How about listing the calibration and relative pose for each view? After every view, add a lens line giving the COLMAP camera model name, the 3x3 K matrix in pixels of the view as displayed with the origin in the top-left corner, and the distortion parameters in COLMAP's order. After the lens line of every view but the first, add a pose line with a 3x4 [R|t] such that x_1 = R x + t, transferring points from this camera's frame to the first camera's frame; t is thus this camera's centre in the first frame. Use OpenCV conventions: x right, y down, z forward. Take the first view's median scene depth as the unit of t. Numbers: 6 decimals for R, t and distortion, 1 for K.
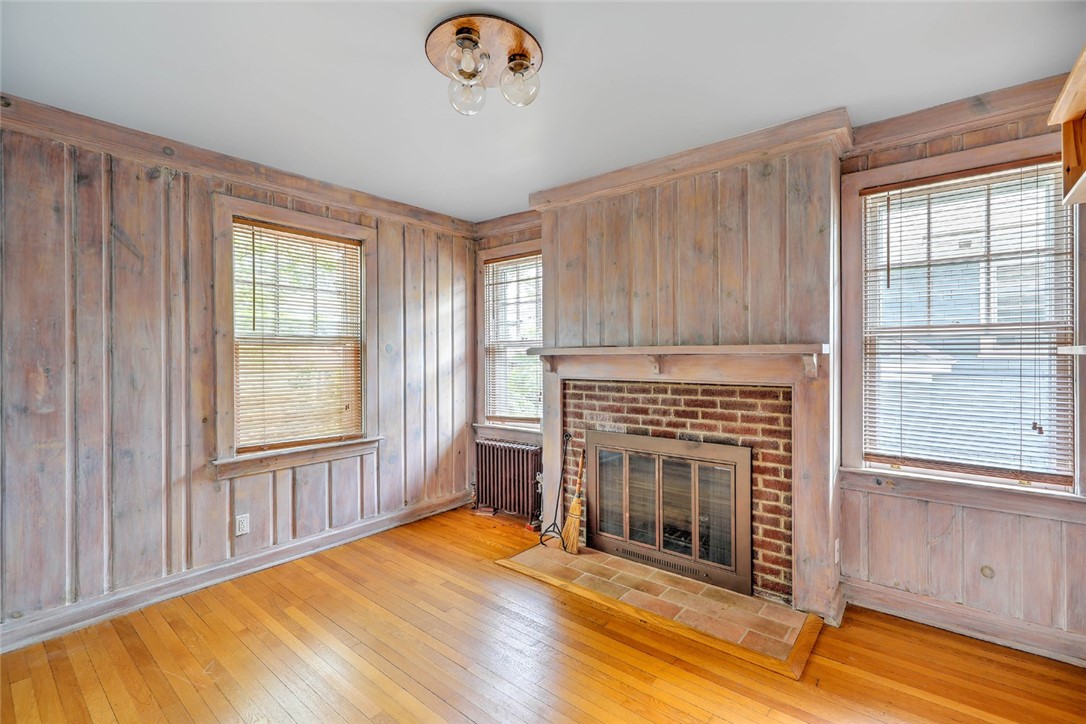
lens RADIAL K [[484.4, 0, 541.7], [0, 484.4, 357.5], [0, 0, 1]] dist [0.003968, 0.000486]
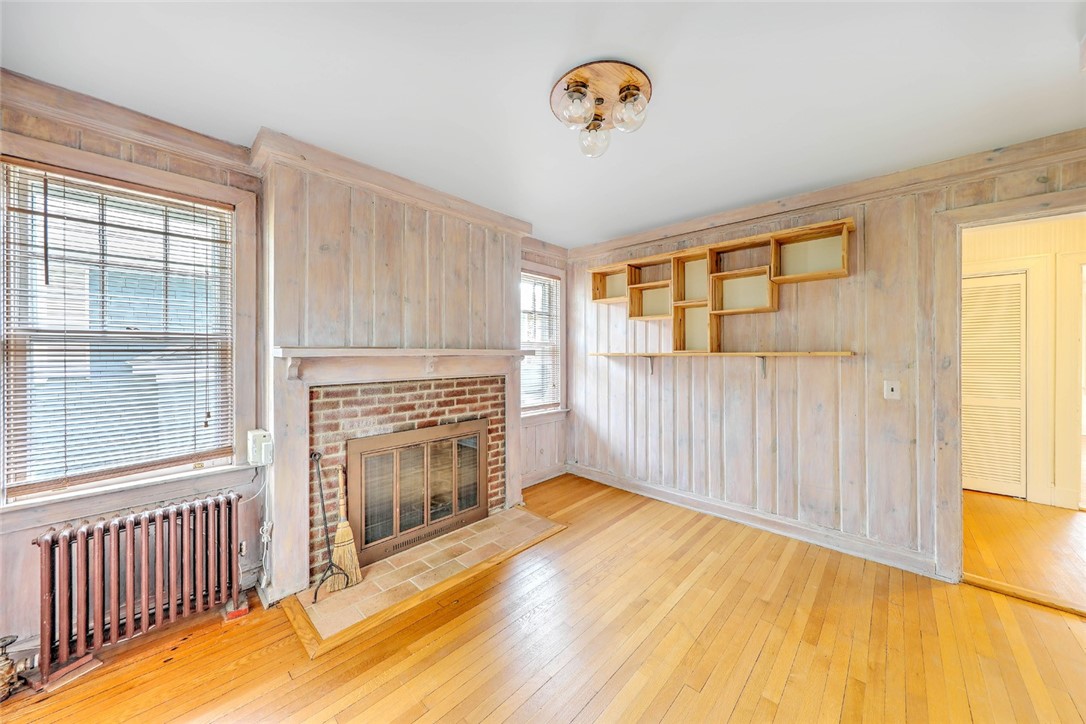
lens RADIAL K [[371.6, 0, 543.2], [0, 371.6, 355.5], [0, 0, 1]] dist [0.000776, 0.000089]
pose [[0.071799, 0.002035, 0.997417, -0.635359], [0.007835, 0.999966, -0.002604, -0.002420], [-0.997388, 0.008002, 0.071781, 0.671261]]
